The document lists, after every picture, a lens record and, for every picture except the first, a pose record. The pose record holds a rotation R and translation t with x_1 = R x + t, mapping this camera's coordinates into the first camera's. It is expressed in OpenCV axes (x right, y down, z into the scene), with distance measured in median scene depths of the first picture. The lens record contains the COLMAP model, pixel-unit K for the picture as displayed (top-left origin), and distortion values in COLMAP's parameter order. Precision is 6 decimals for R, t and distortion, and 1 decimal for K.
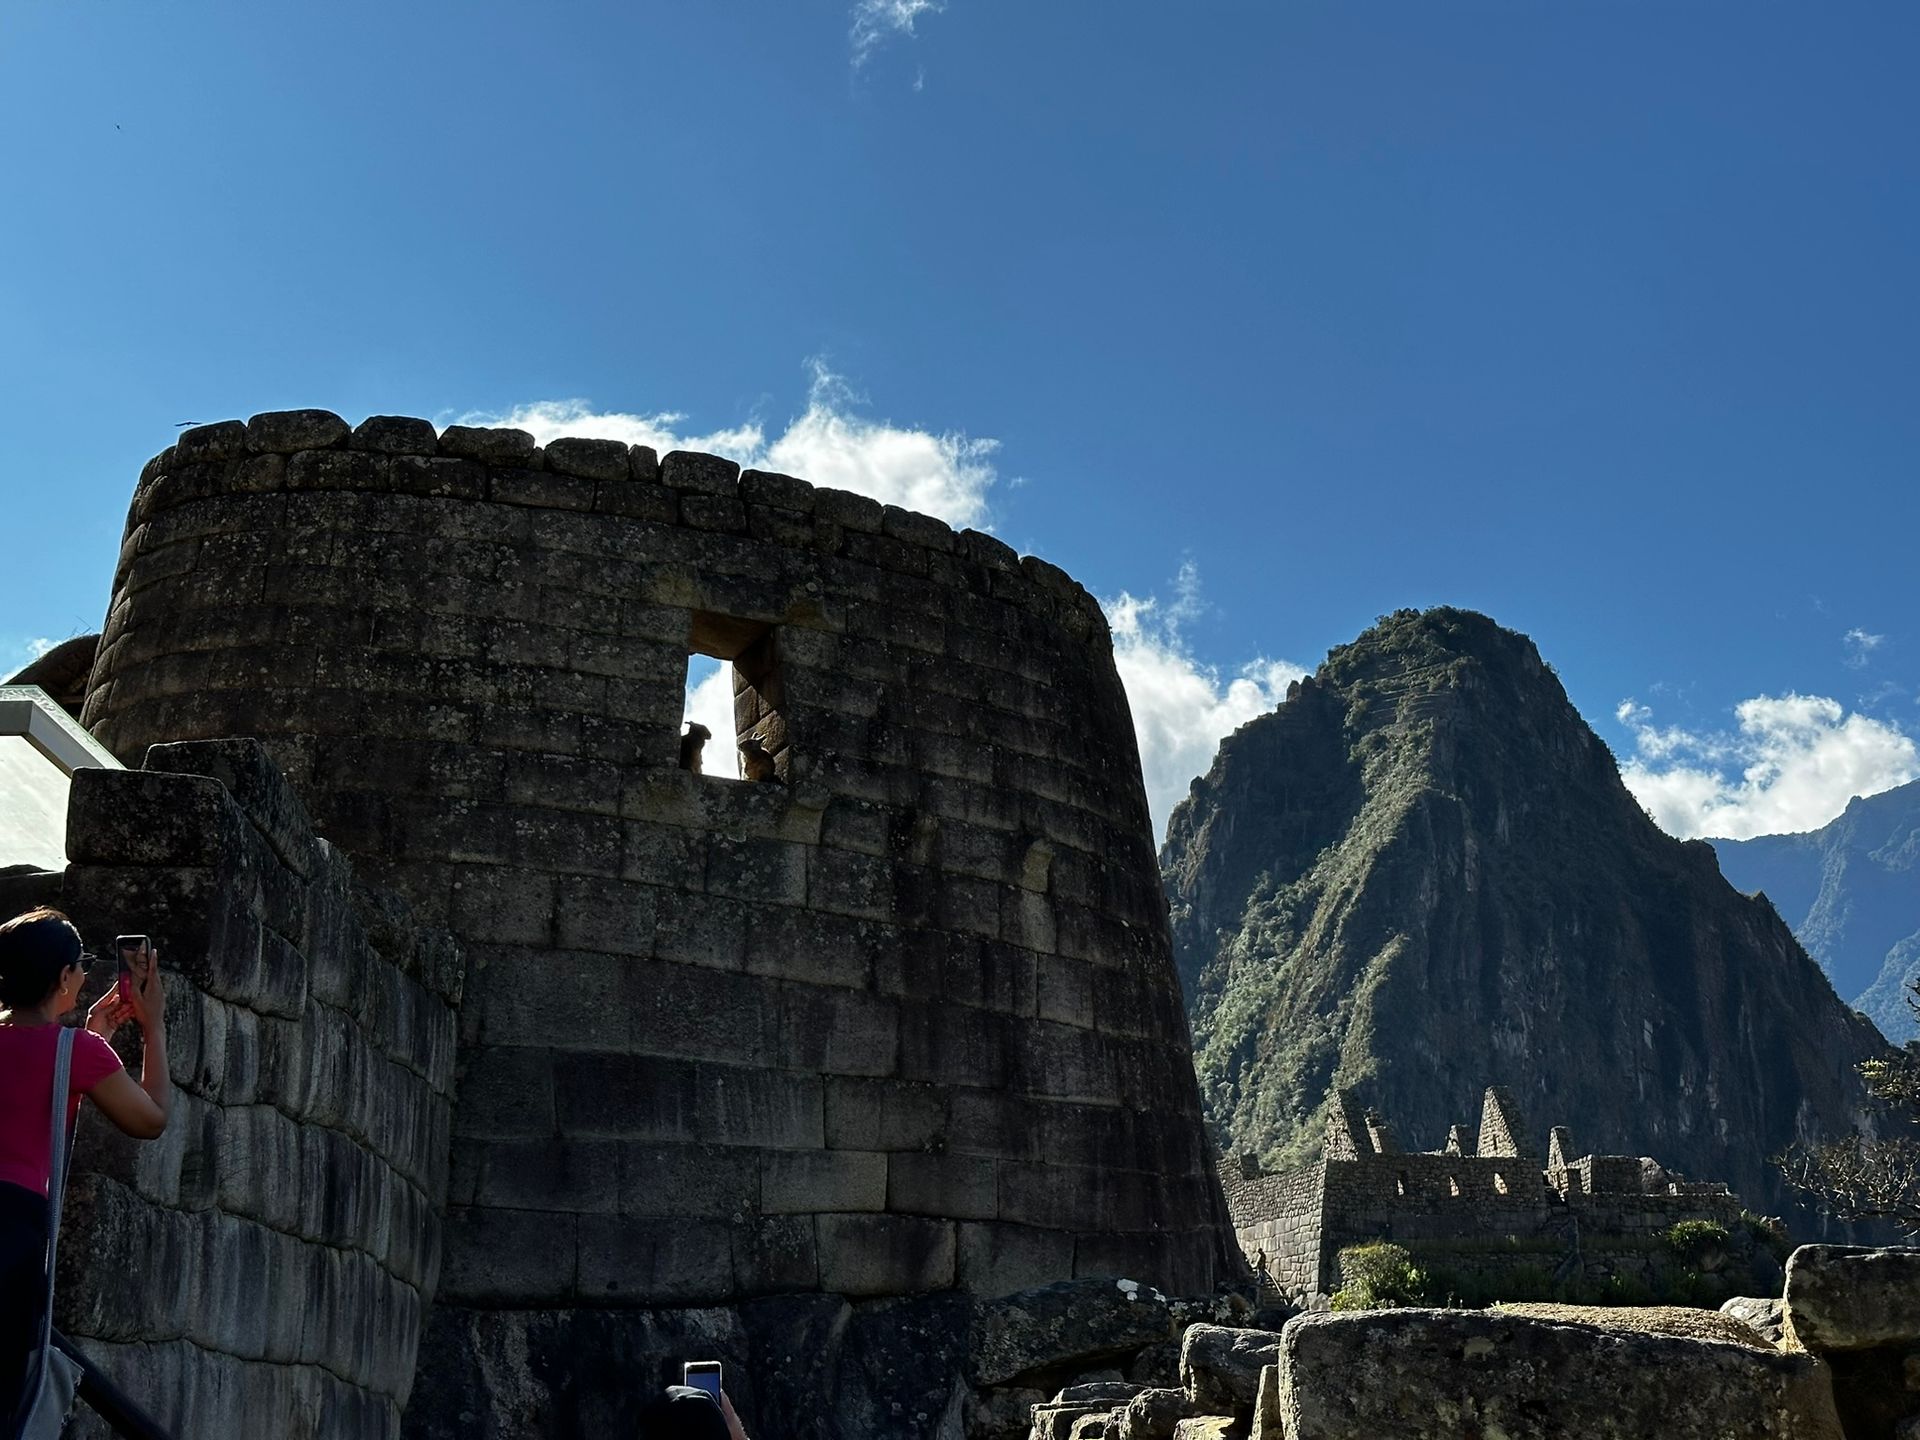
lens RADIAL K [[2627.1, 0, 967.7], [0, 2627.1, 729.7], [0, 0, 1]] dist [0.138628, -0.040550]
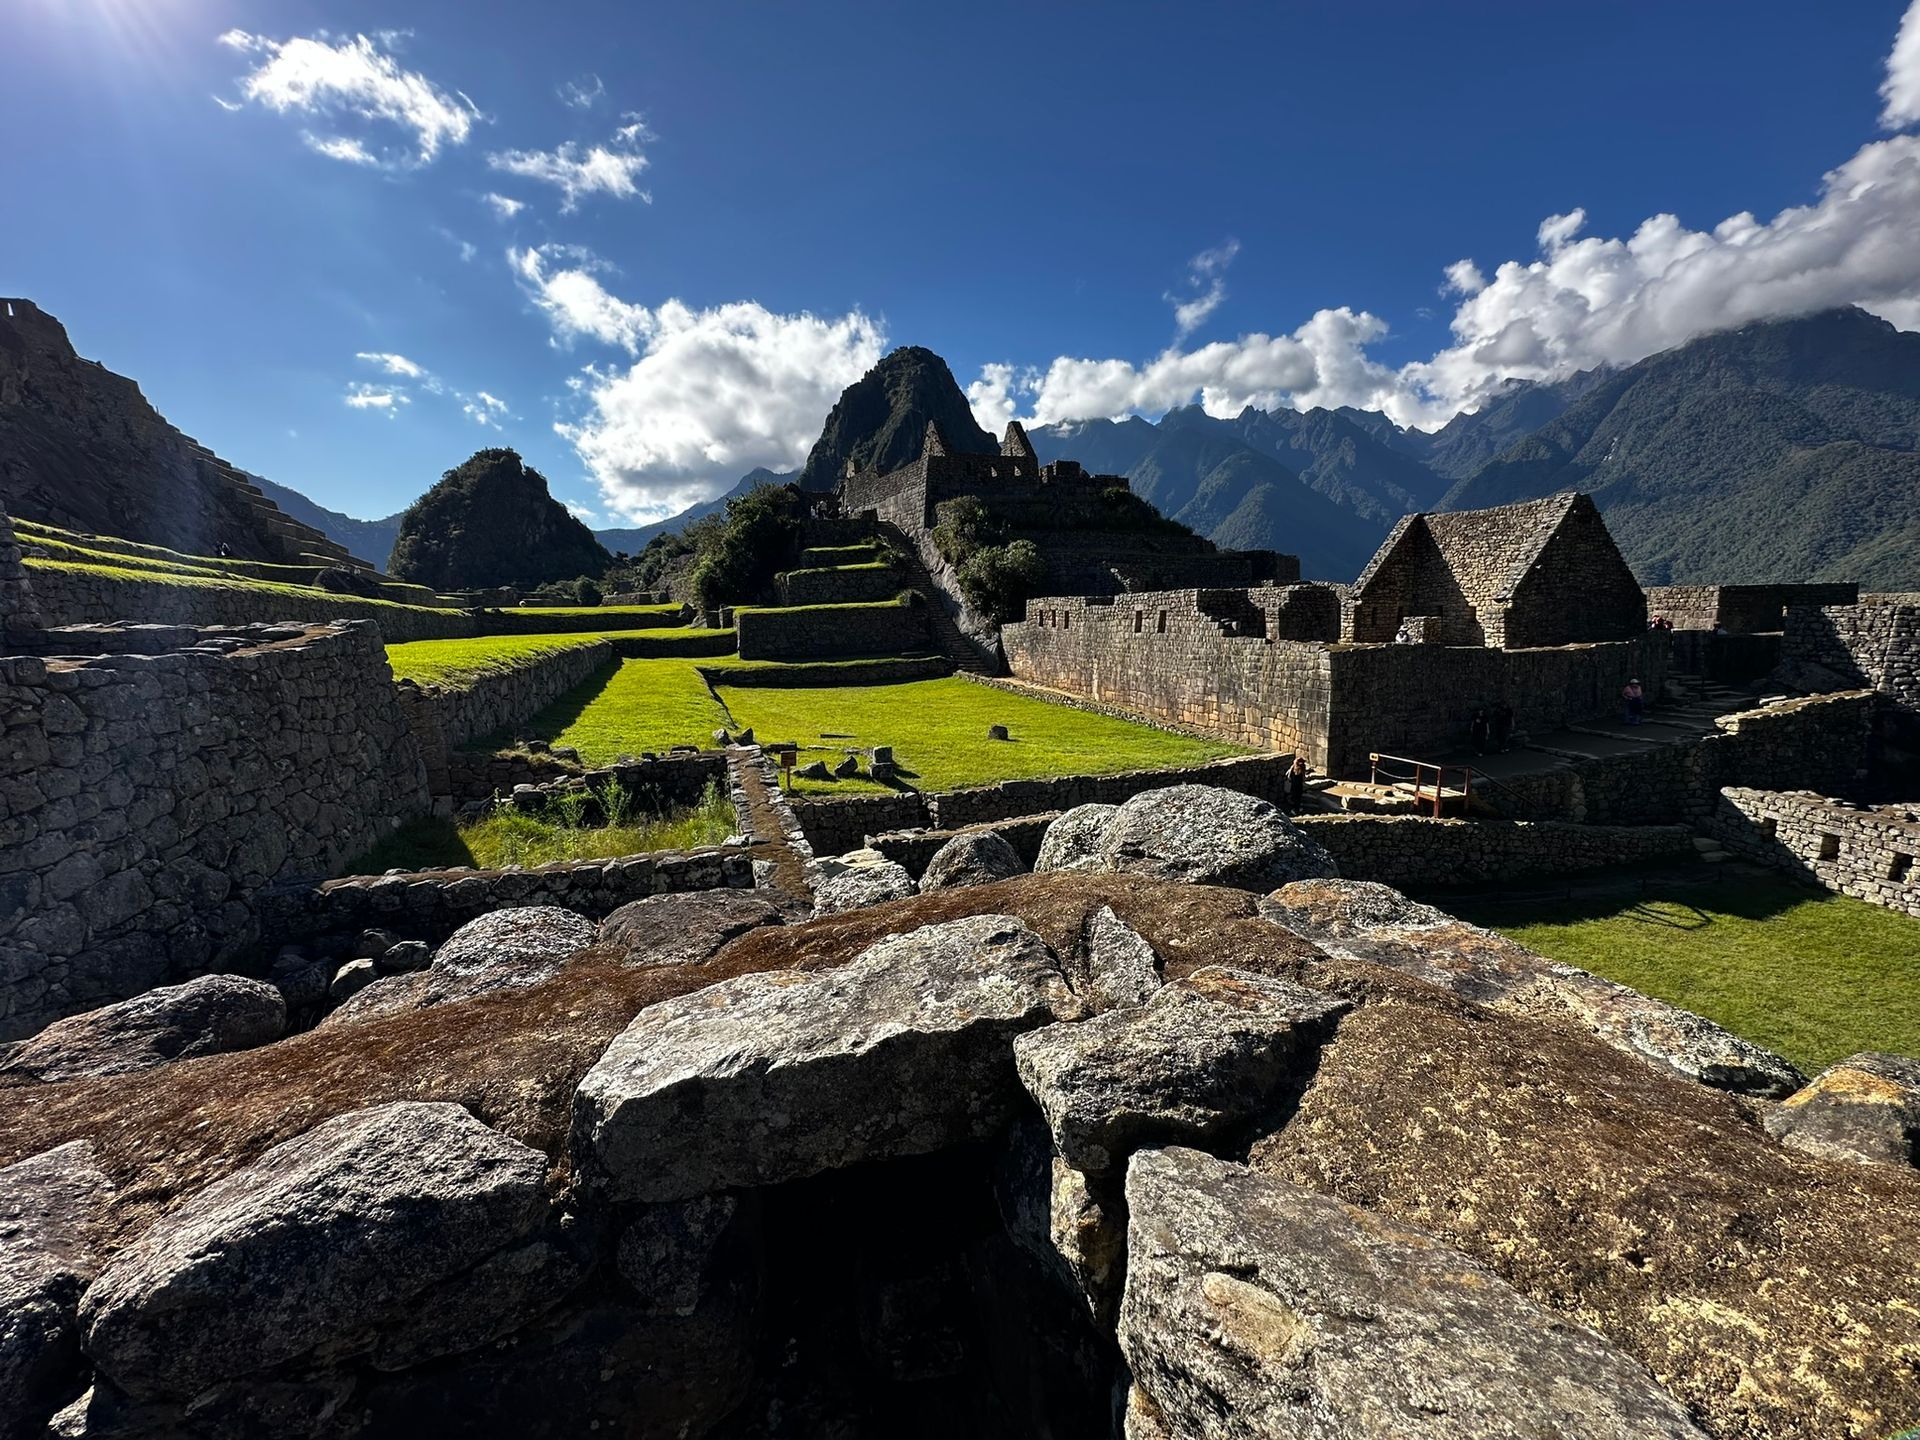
lens RADIAL K [[757.1, 0, 960.0], [0, 757.1, 720.0], [0, 0, 1]] dist [-0.001547, 0.000033]
pose [[0.970852, -0.064407, 0.230862, 0.003848], [-0.029455, 0.923853, 0.381612, 0.019695], [-0.237861, -0.377289, 0.895028, 0.069352]]
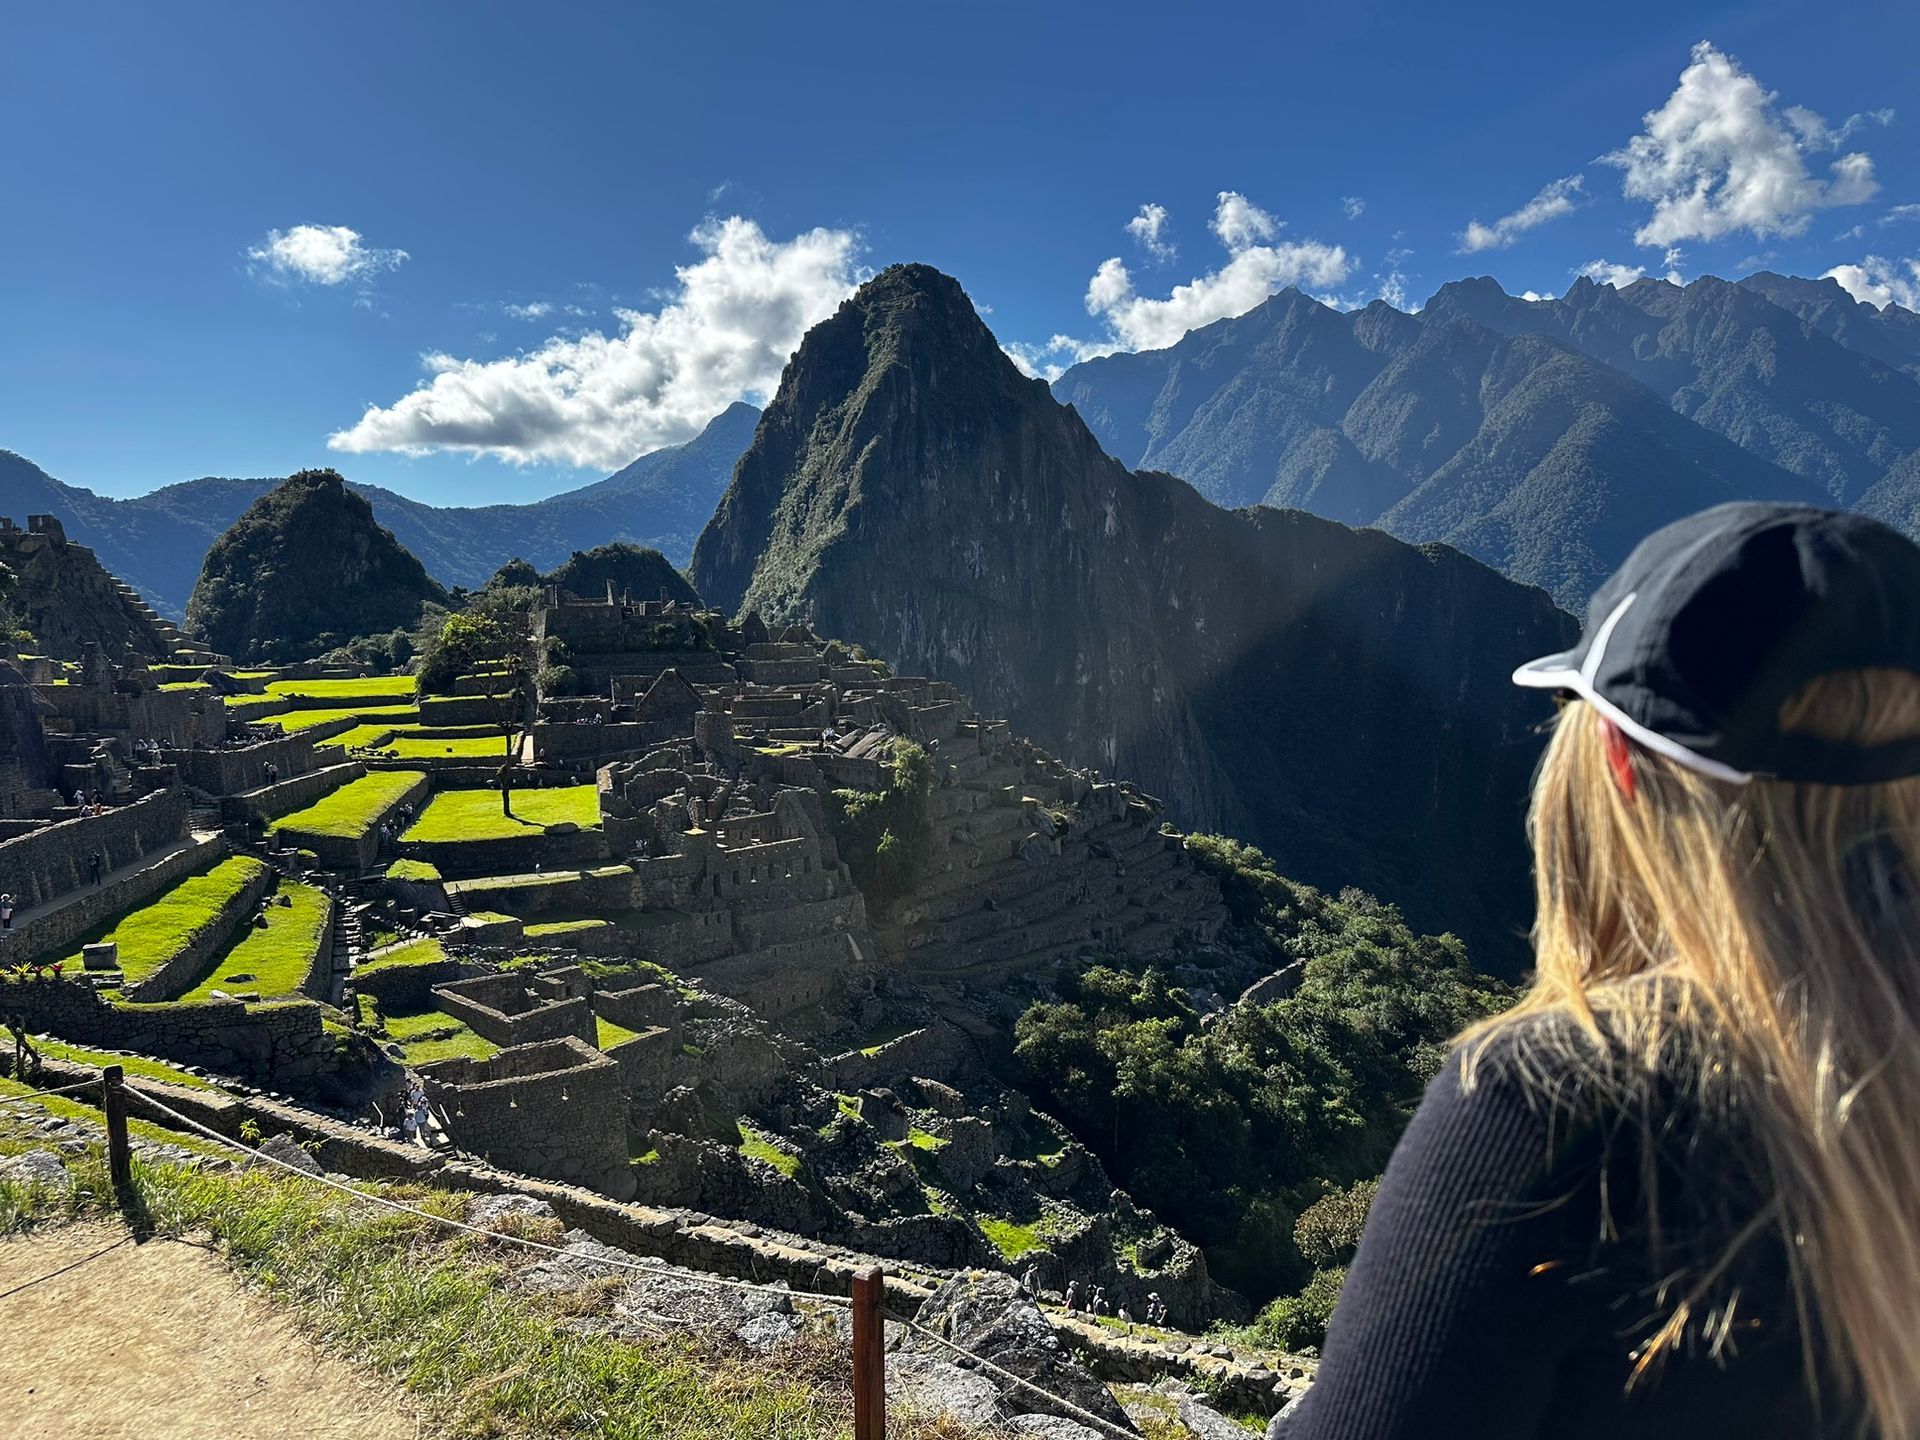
lens RADIAL K [[1296.8, 0, 960.0], [0, 1296.8, 720.0], [0, 0, 1]] dist [0.154431, -0.247526]
pose [[0.987697, -0.043162, 0.150303, 0.055667], [-0.005391, 0.951183, 0.308579, -0.029647], [-0.156285, -0.305593, 0.939249, -0.088333]]
